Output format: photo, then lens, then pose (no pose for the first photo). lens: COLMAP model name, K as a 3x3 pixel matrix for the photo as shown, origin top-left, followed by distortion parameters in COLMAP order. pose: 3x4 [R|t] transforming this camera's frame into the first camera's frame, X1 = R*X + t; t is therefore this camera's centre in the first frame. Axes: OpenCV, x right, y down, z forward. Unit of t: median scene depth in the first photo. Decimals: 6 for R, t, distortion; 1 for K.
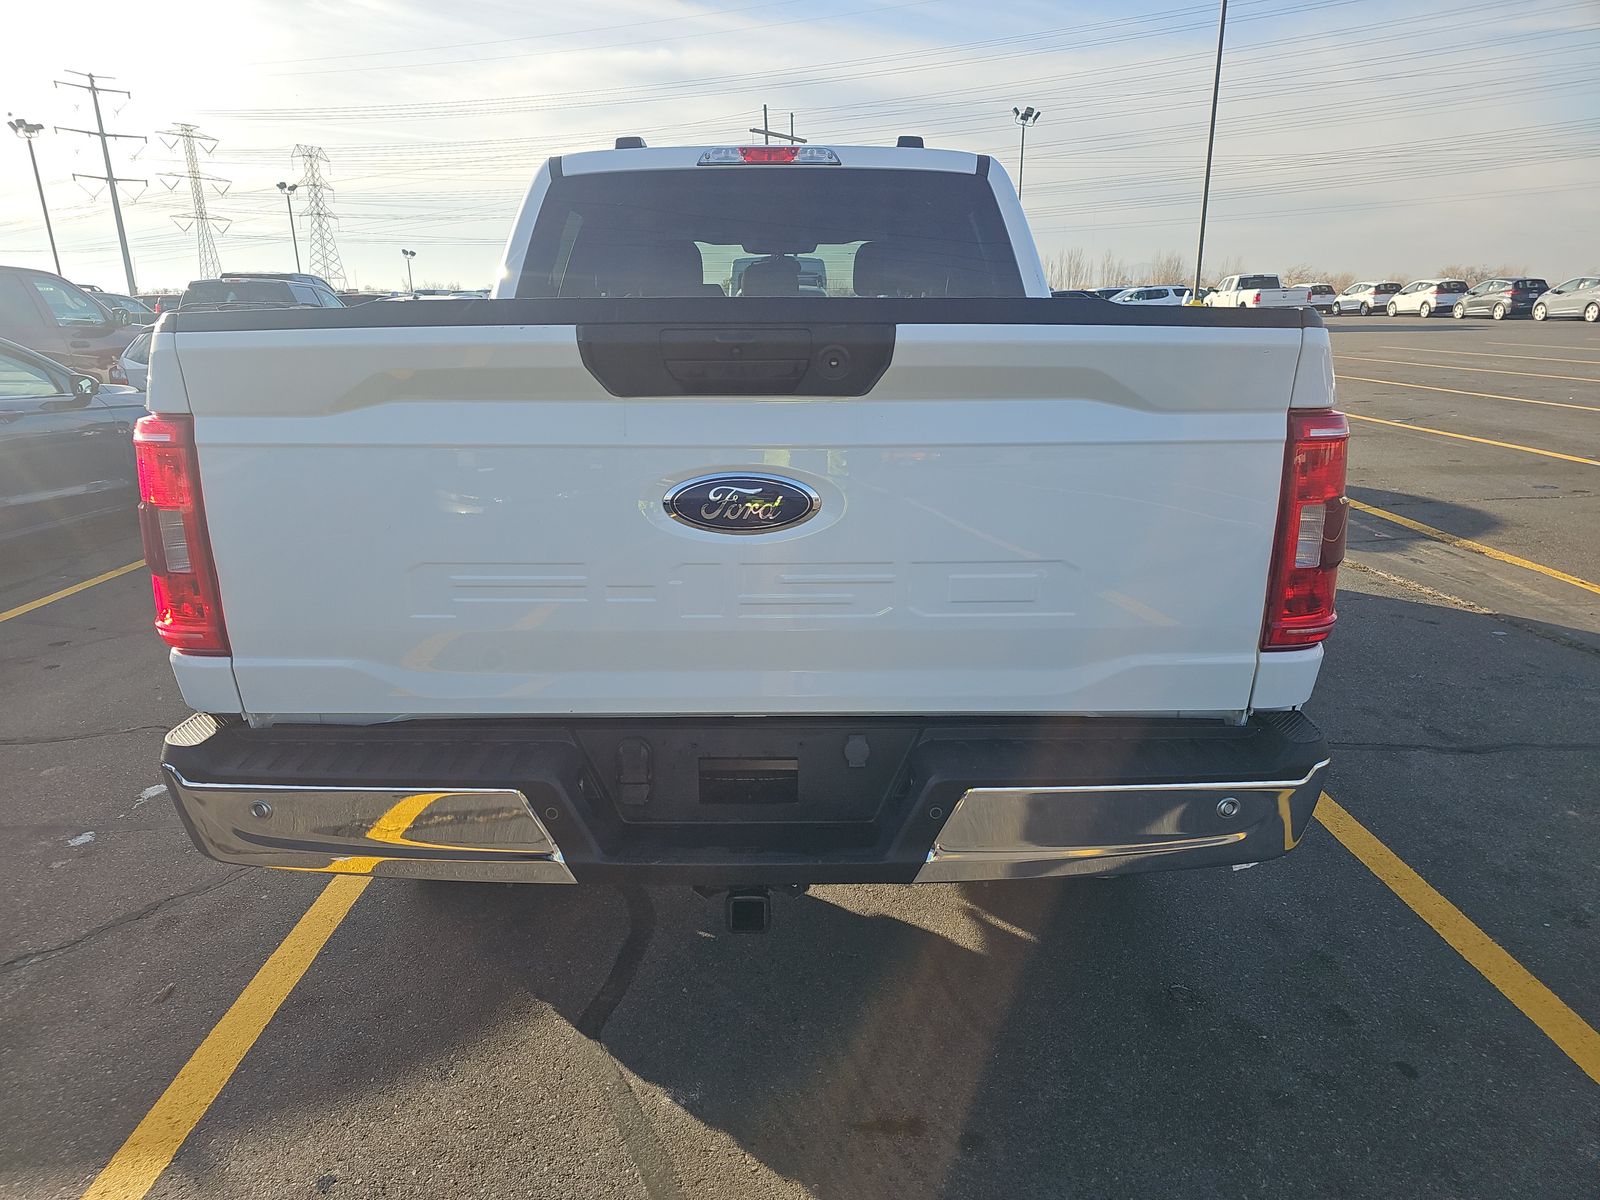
lens RADIAL K [[1045.2, 0, 800.0], [0, 1045.2, 600.0], [0, 0, 1]] dist [0.070746, 0.000278]
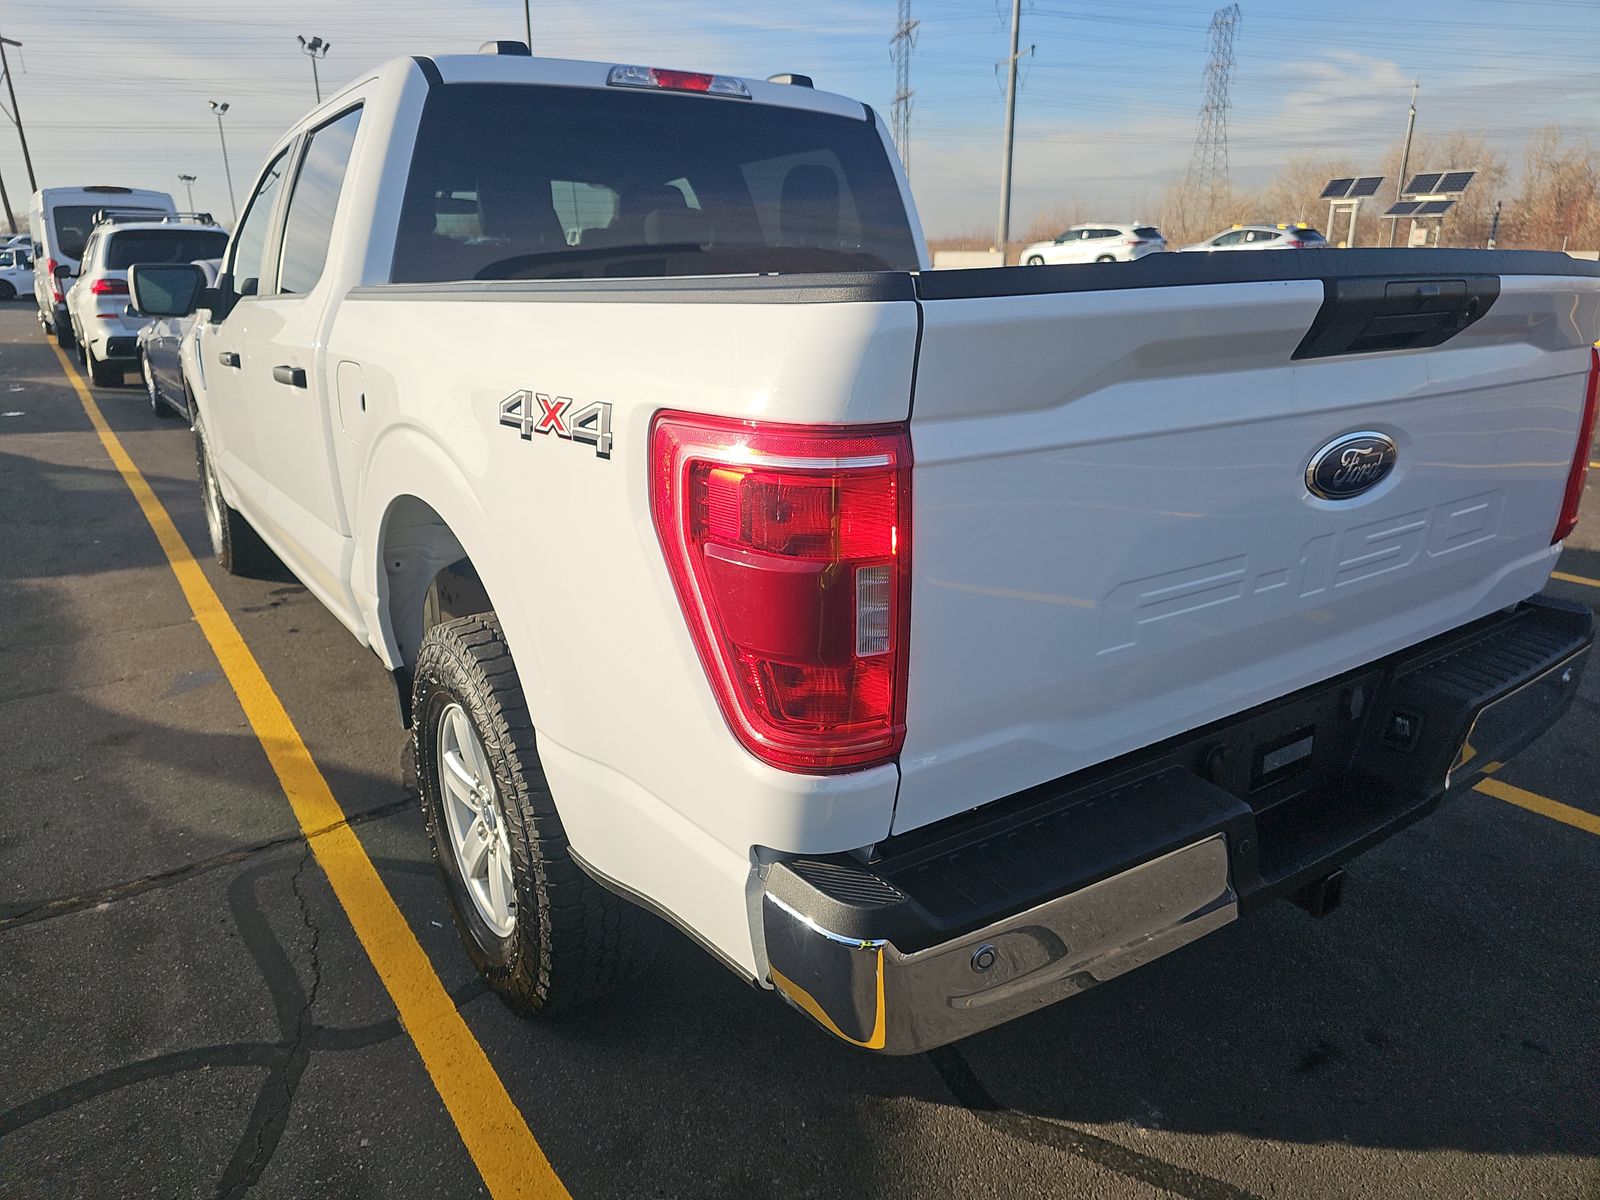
lens RADIAL K [[1093.6, 0, 800.0], [0, 1093.6, 600.0], [0, 0, 1]] dist [0.018401, -0.000562]
pose [[0.826302, -0.161781, 0.539492, -0.493611], [0.146330, 0.986631, 0.071743, -0.057416], [-0.543886, 0.019662, 0.838928, 0.214882]]
